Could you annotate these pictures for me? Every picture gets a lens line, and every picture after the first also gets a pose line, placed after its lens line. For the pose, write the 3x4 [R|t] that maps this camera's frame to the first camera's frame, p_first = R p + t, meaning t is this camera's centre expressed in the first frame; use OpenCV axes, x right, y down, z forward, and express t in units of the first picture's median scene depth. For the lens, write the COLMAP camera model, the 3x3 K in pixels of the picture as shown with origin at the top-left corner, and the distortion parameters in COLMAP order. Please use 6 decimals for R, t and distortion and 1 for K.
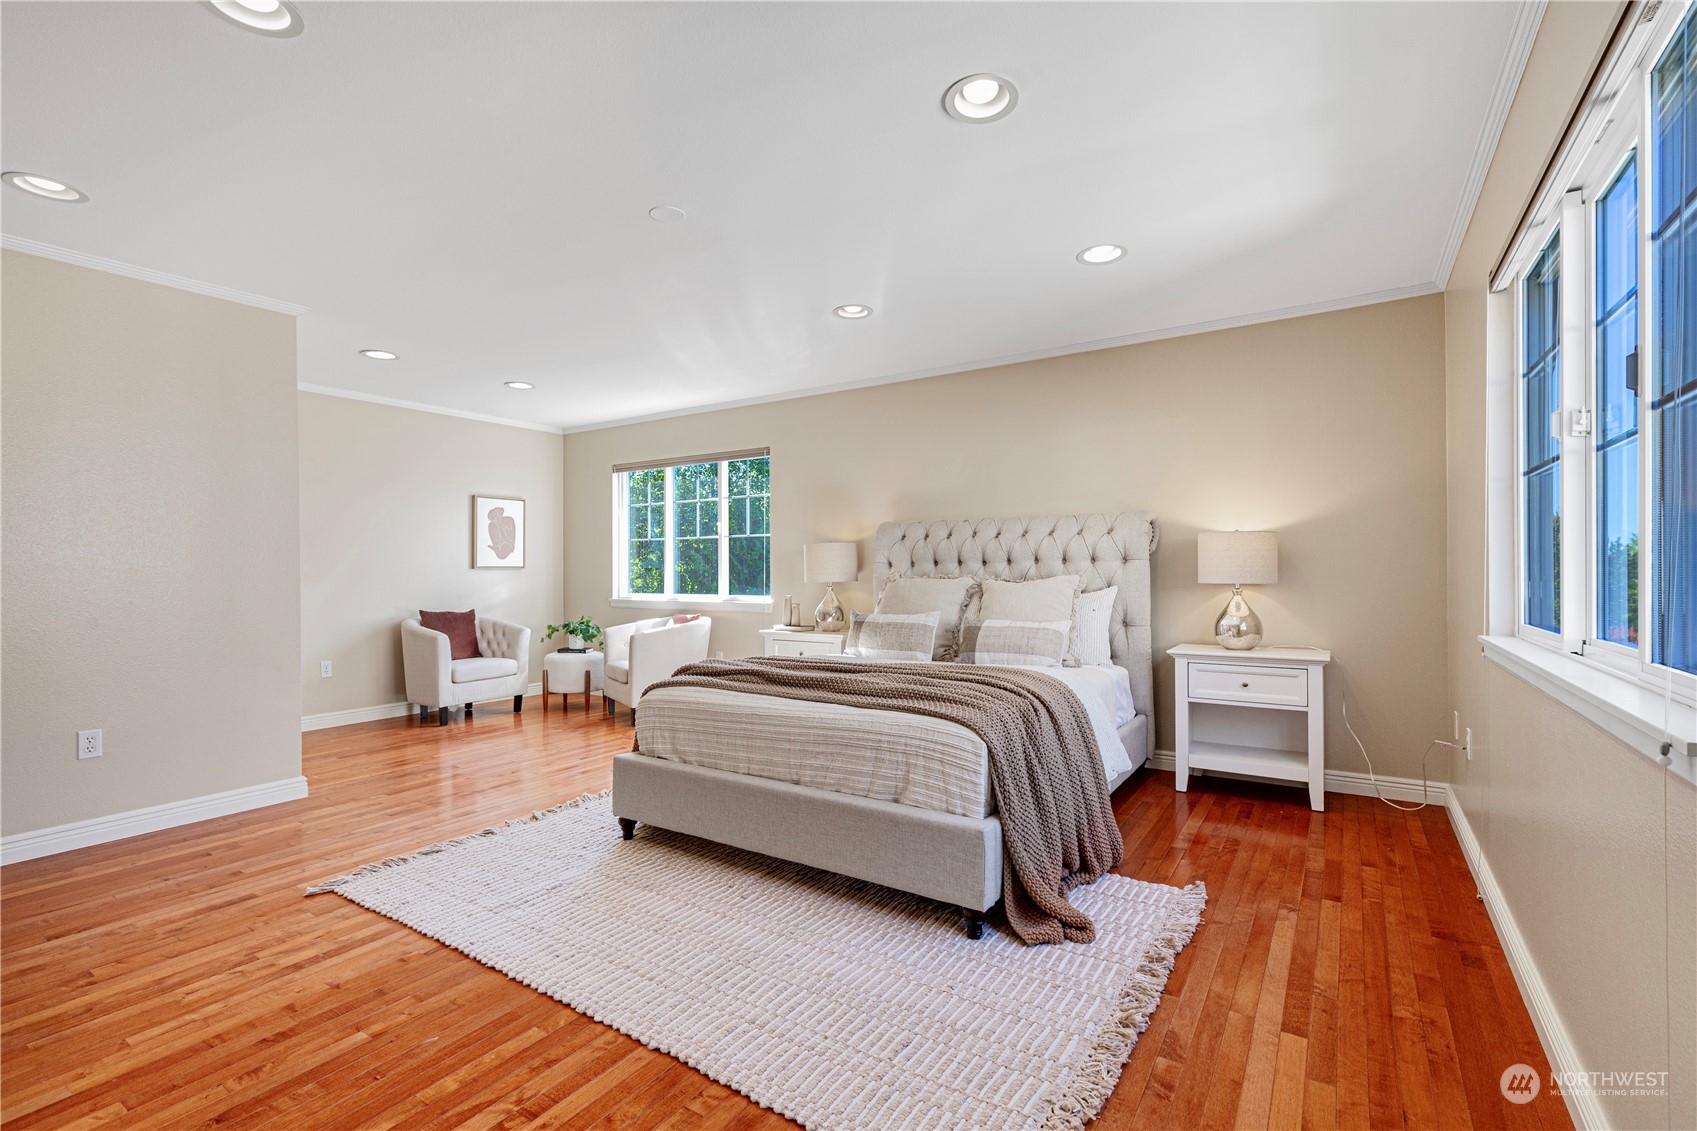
lens RADIAL K [[761.6, 0, 853.1], [0, 761.6, 570.8], [0, 0, 1]] dist [0.005153, 0.000830]
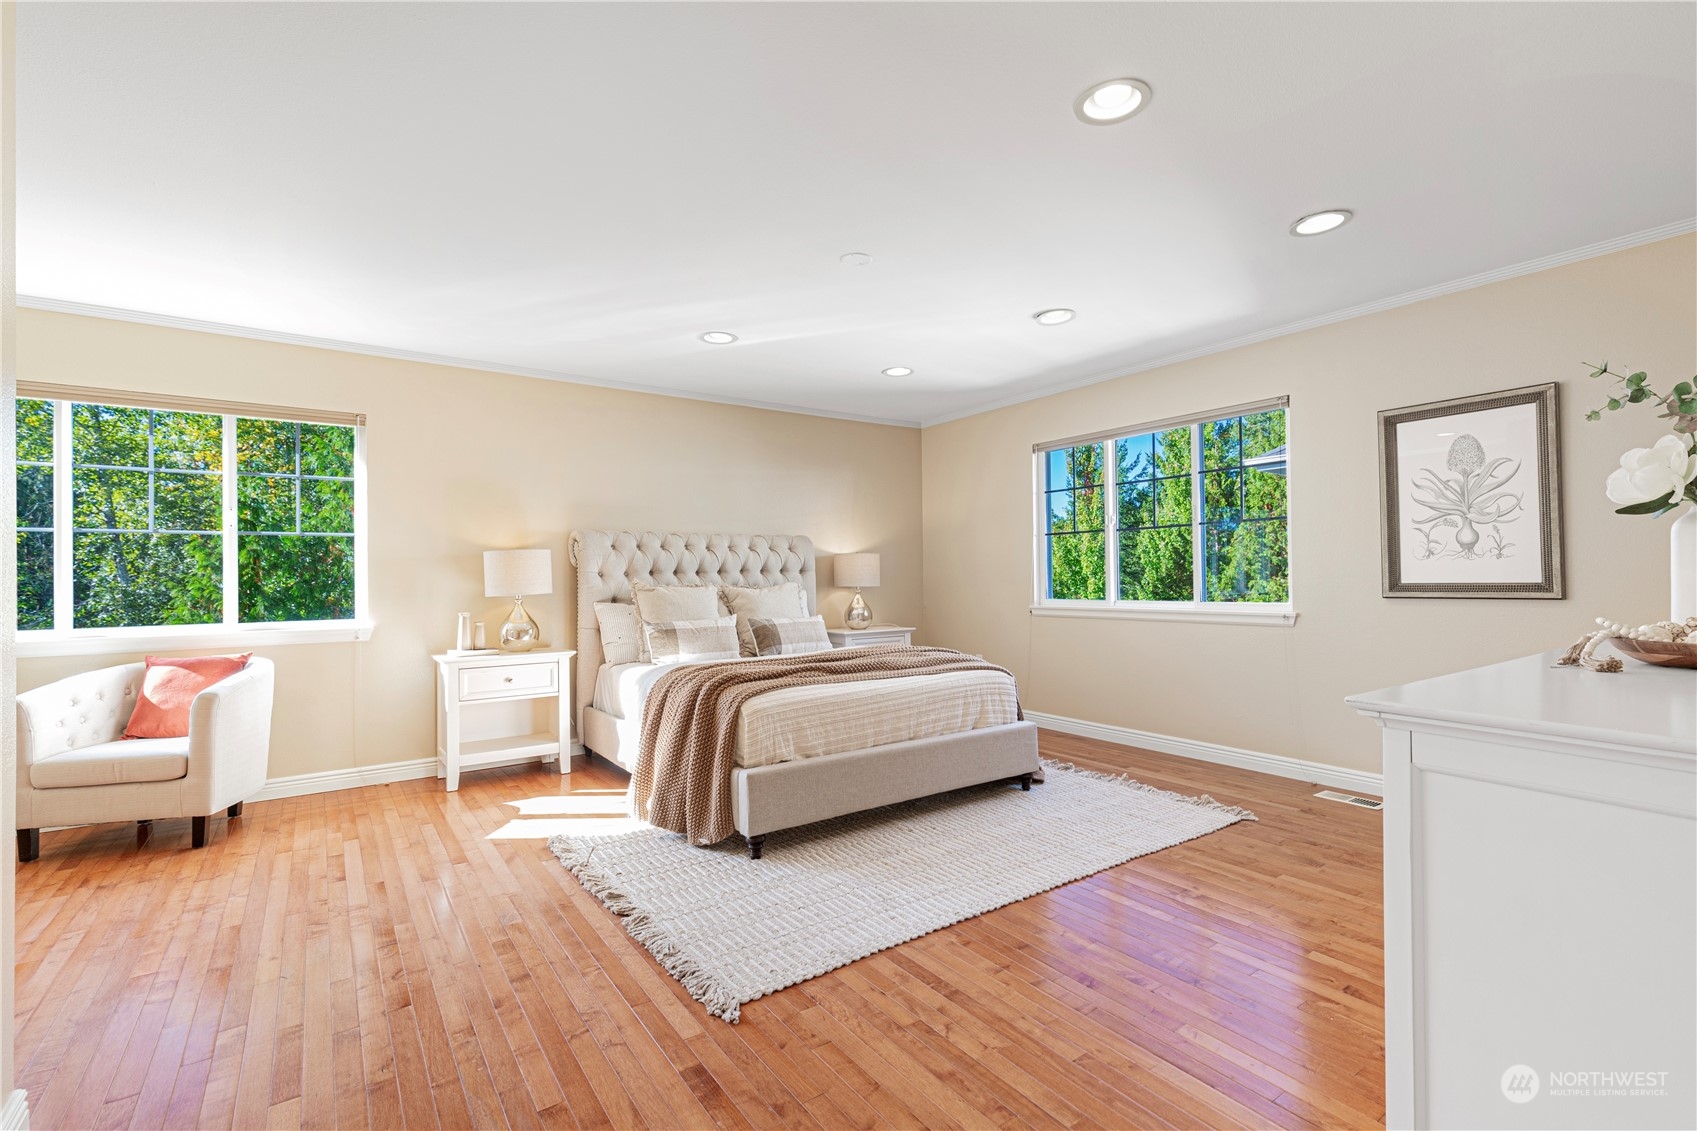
lens RADIAL K [[761.6, 0, 853.0], [0, 761.6, 560.7], [0, 0, 1]] dist [0.005153, 0.000830]
pose [[0.362516, 0.022216, 0.931713, -1.243008], [0.009280, 0.999580, -0.027444, 0.006939], [-0.931931, 0.018595, 0.362158, 0.573374]]
